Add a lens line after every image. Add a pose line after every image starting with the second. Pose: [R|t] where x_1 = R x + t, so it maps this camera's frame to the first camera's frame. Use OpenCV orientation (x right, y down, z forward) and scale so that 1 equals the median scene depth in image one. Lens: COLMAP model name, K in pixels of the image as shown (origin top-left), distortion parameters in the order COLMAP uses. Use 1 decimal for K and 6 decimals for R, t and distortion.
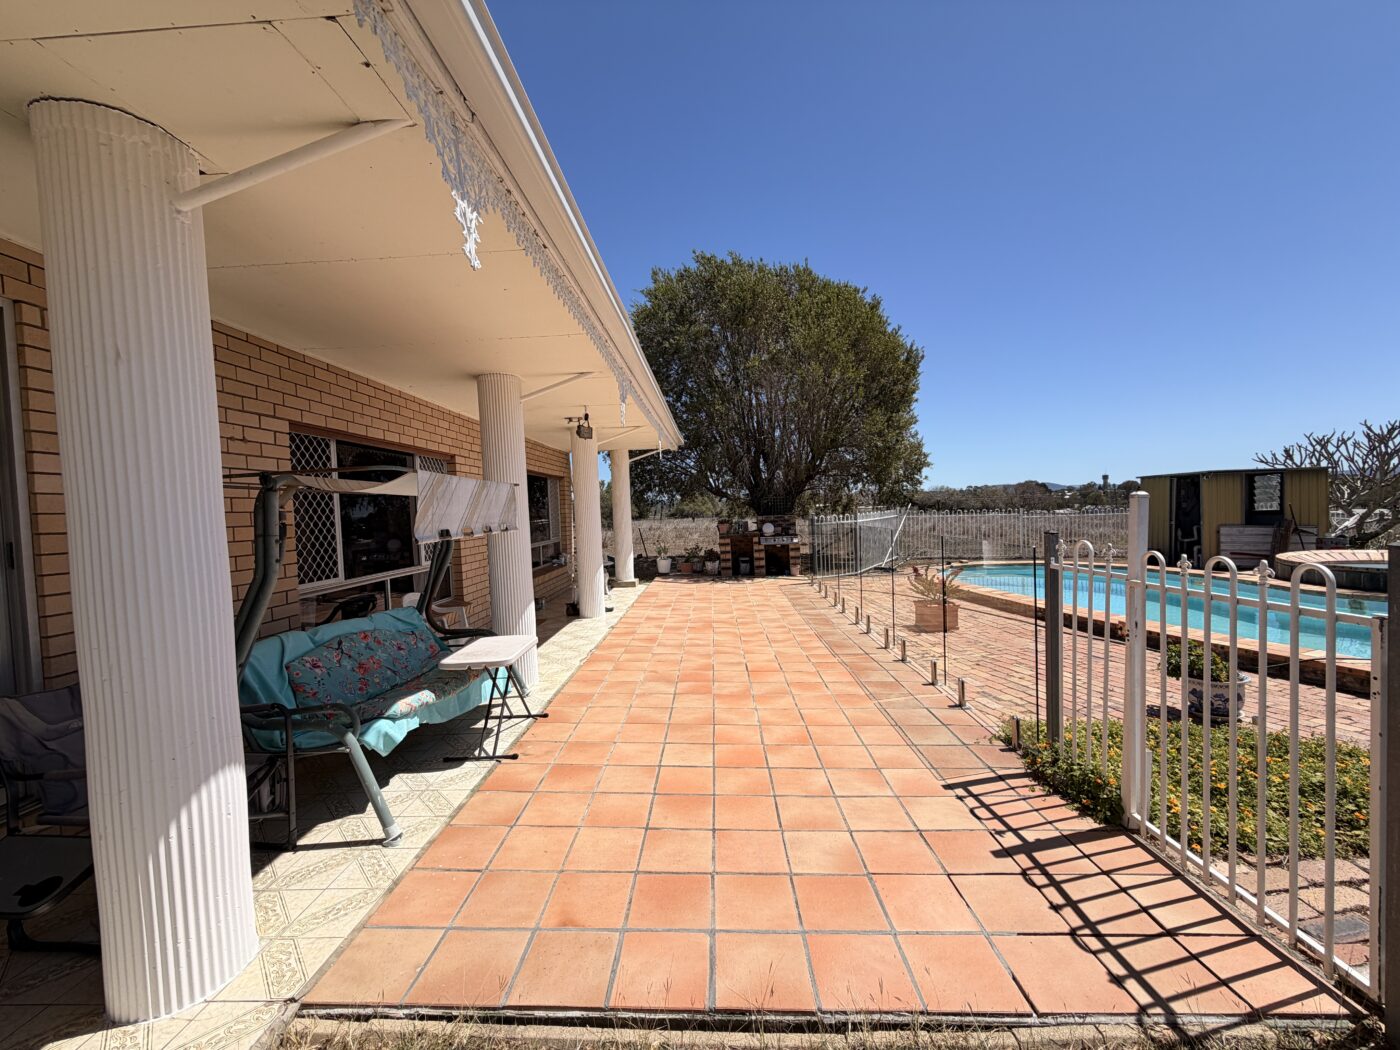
lens RADIAL K [[556.1, 0, 696.2], [0, 556.1, 525.3], [0, 0, 1]] dist [0.000521, -0.000339]
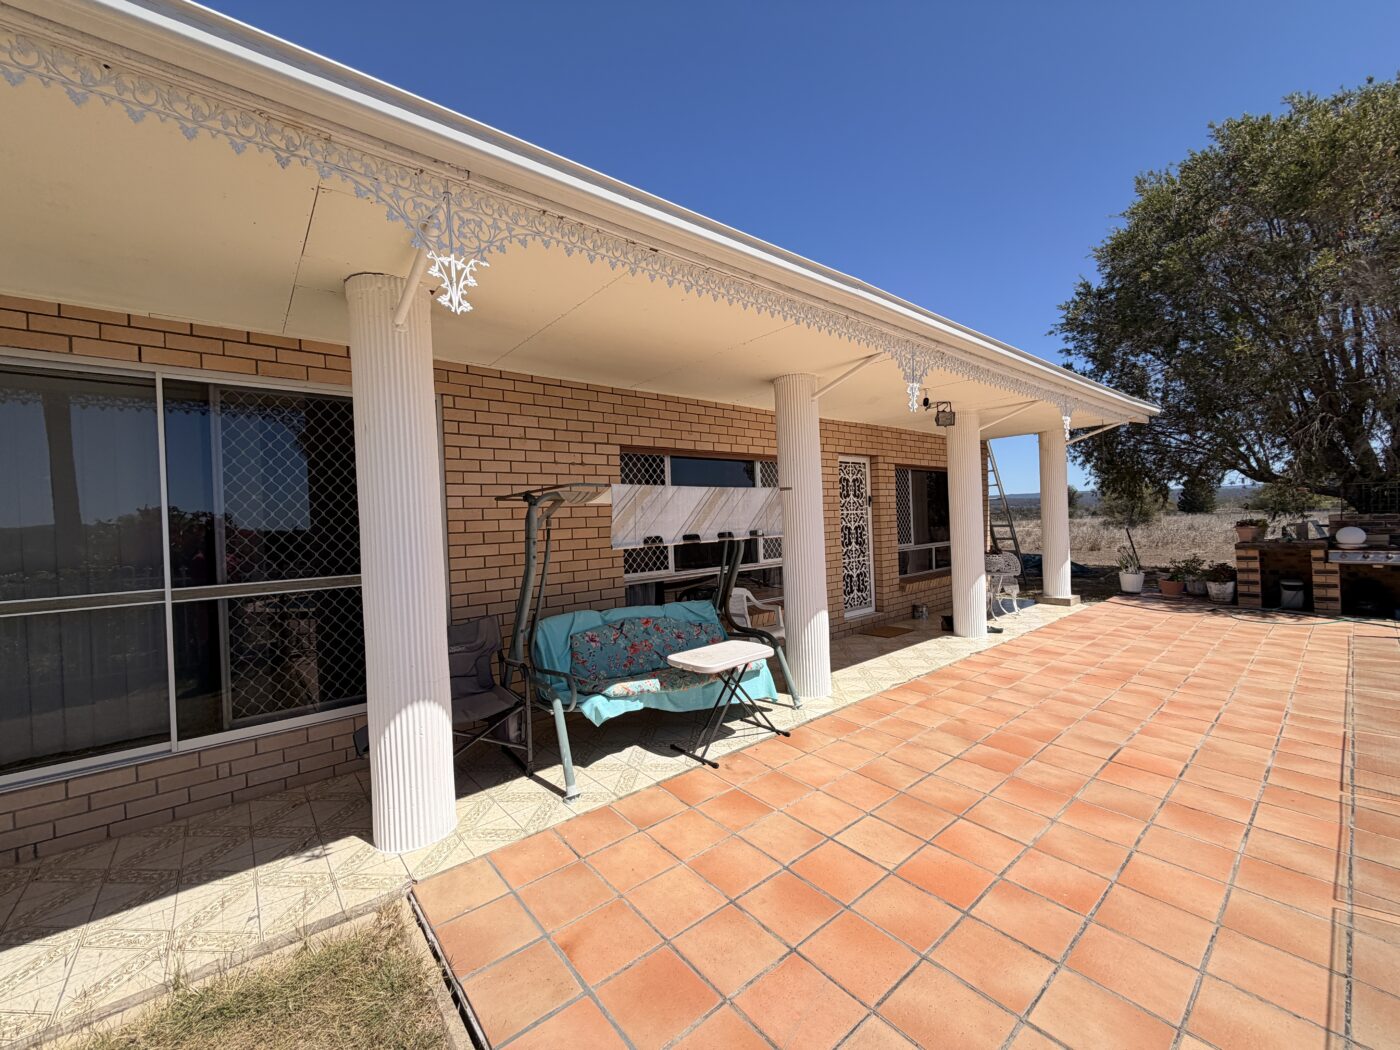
lens RADIAL K [[556.1, 0, 697.2], [0, 556.1, 526.0], [0, 0, 1]] dist [0.000521, -0.000339]
pose [[0.667350, 0.021739, -0.744427, 0.249260], [-0.010973, 0.999752, 0.019357, -0.020804], [0.744663, -0.004750, 0.667423, 0.202173]]
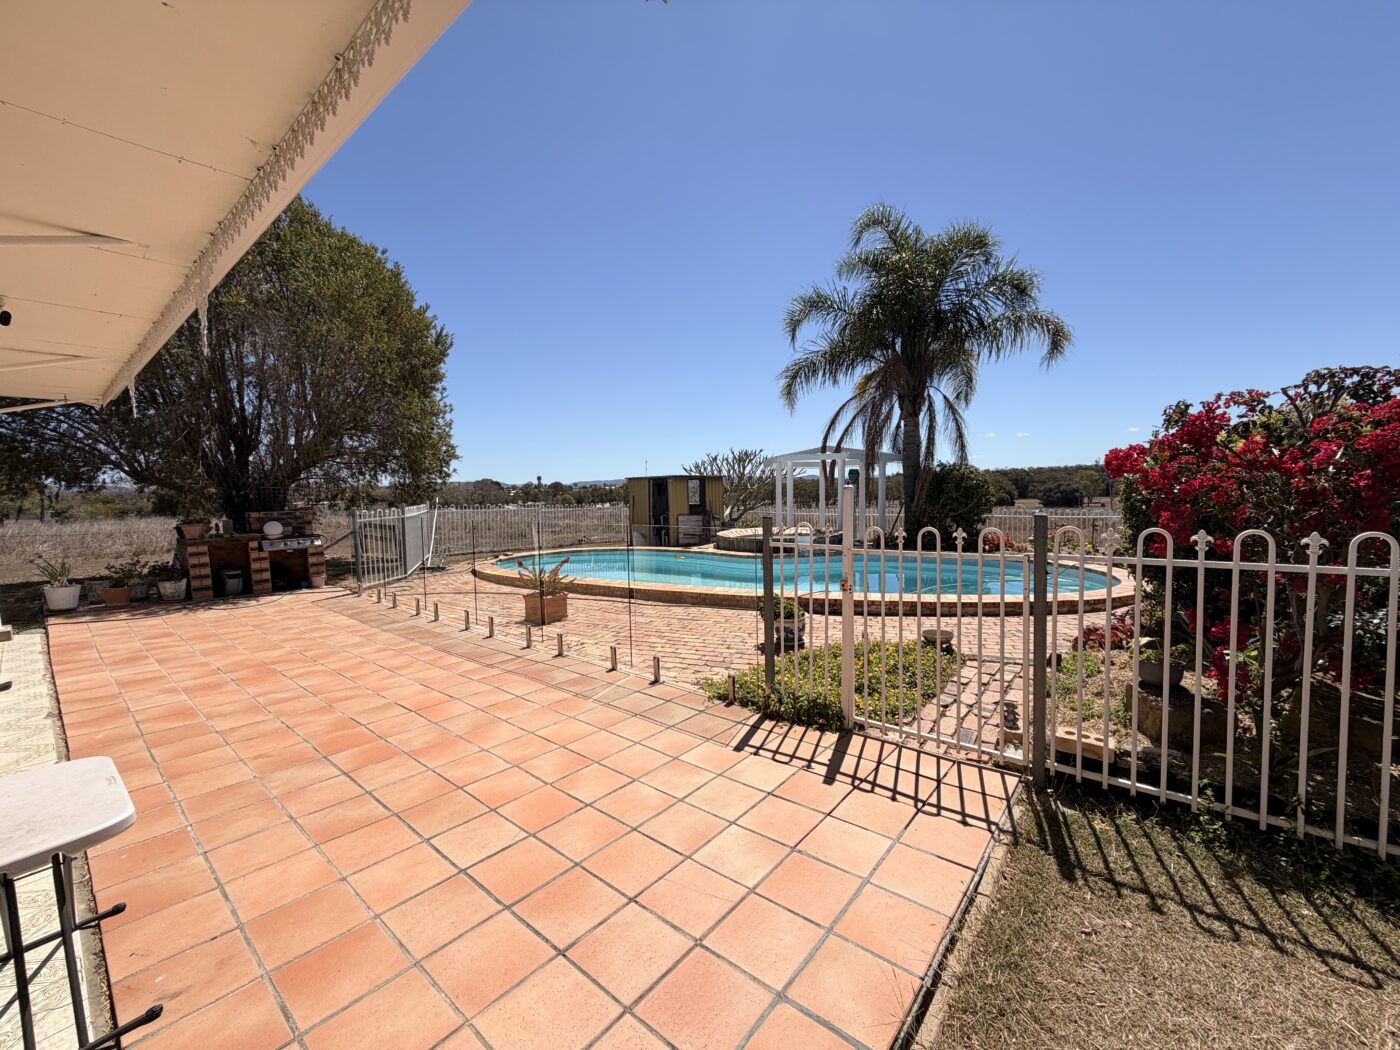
lens RADIAL K [[556.1, 0, 694.2], [0, 556.1, 524.0], [0, 0, 1]] dist [0.000521, -0.000339]
pose [[0.615132, -0.028604, 0.787905, -0.262641], [0.024724, 0.999550, 0.016986, 0.001781], [-0.788037, 0.009032, 0.615562, 0.222049]]
